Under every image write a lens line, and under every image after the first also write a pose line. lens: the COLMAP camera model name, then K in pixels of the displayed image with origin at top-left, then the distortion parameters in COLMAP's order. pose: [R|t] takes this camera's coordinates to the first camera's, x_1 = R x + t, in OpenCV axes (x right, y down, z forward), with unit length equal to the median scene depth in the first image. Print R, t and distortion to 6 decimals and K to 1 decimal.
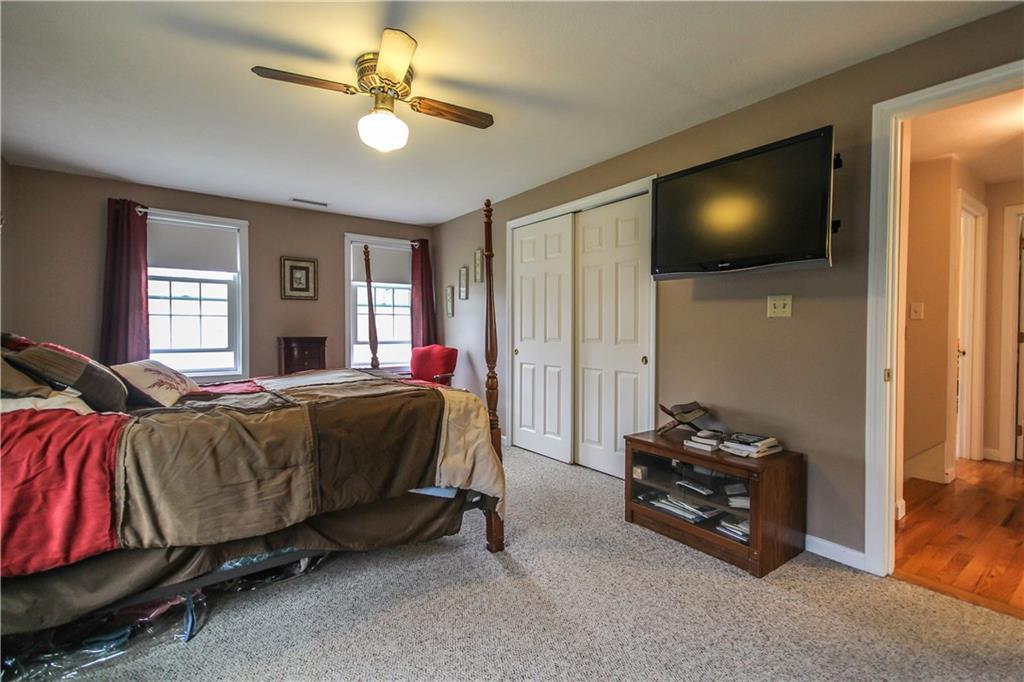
lens RADIAL K [[469.9, 0, 511.8], [0, 469.9, 338.6], [0, 0, 1]] dist [0.015912, 0.000185]
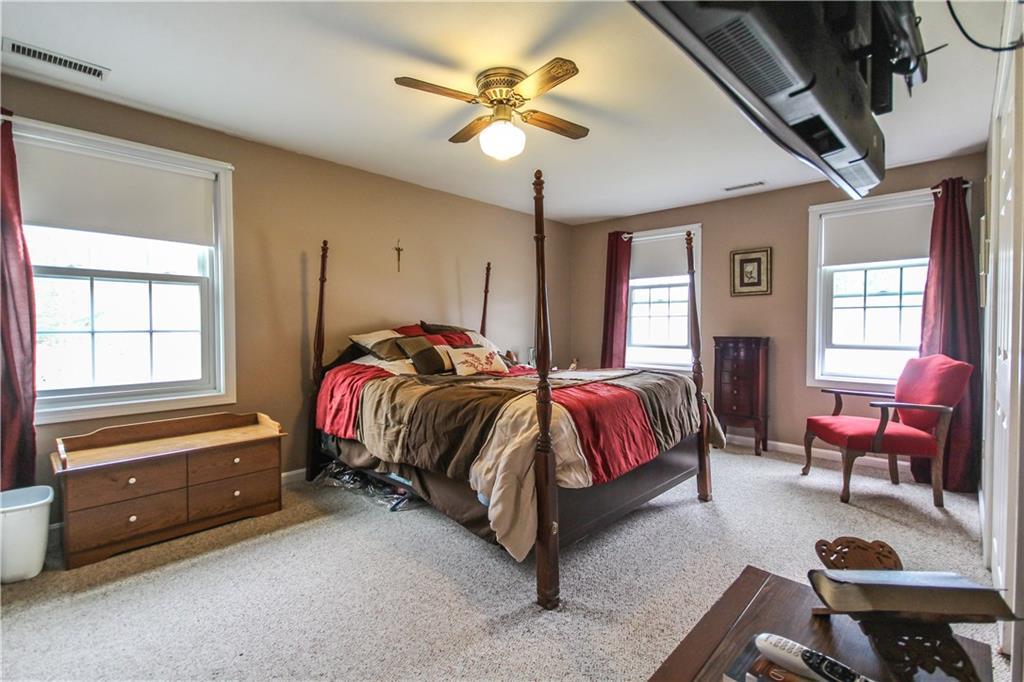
lens RADIAL K [[469.9, 0, 514.7], [0, 469.9, 337.7], [0, 0, 1]] dist [0.015912, 0.000185]
pose [[0.172517, 0.022687, -0.984745, 0.373424], [-0.020796, 0.999596, 0.019386, -0.009849], [0.984787, 0.017134, 0.172919, 0.406213]]
